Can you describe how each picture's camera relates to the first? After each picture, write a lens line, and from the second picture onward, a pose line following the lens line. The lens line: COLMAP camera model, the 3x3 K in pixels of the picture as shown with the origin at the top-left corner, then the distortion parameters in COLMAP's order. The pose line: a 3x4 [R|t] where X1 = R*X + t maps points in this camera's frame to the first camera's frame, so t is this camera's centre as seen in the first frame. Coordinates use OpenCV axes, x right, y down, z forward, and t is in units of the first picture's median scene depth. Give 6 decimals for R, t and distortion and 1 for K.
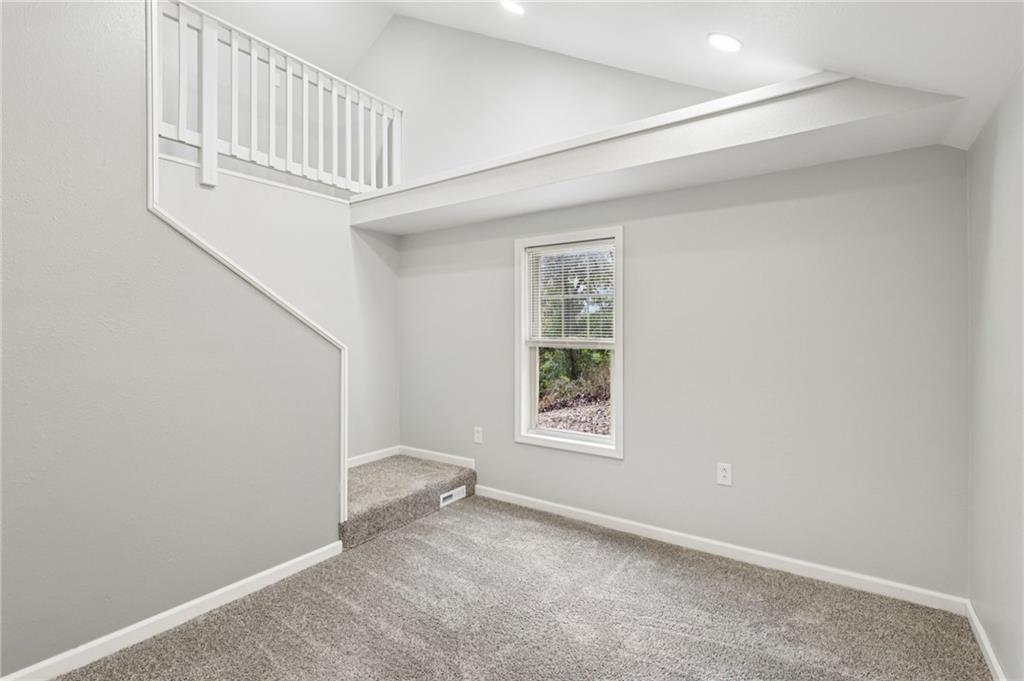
lens RADIAL K [[480.1, 0, 507.6], [0, 480.1, 339.5], [0, 0, 1]] dist [0.000900, 0.000224]
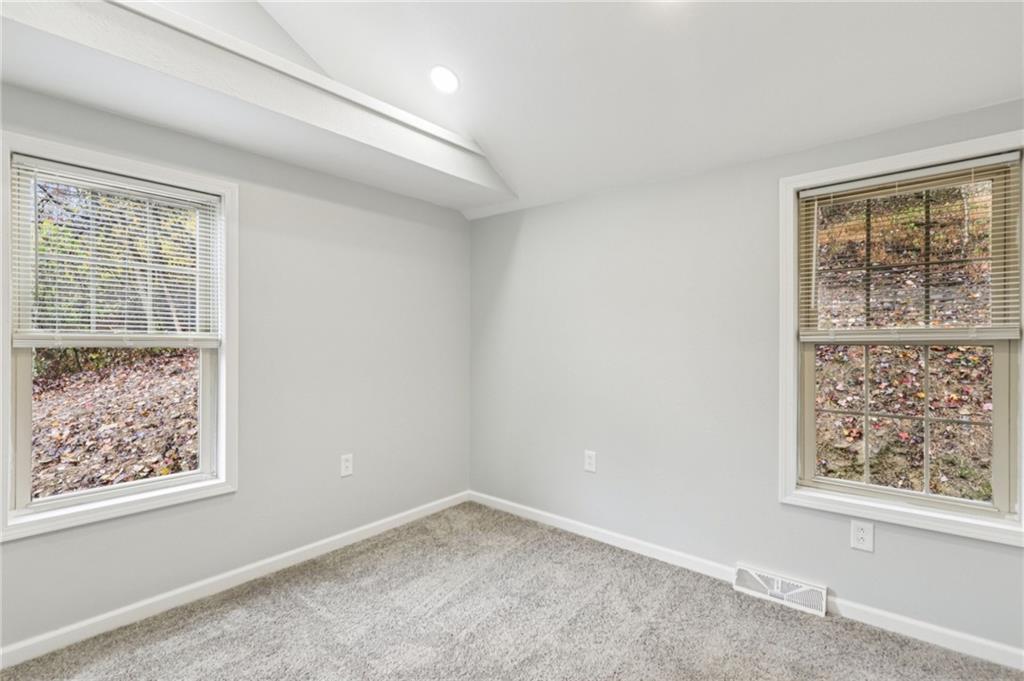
lens RADIAL K [[480.1, 0, 507.6], [0, 480.1, 339.5], [0, 0, 1]] dist [0.000900, 0.000224]
pose [[0.090275, -0.001553, 0.995916, -0.558013], [0.012118, 0.999926, 0.000461, 0.016896], [-0.995843, 0.012027, 0.090287, 0.580314]]
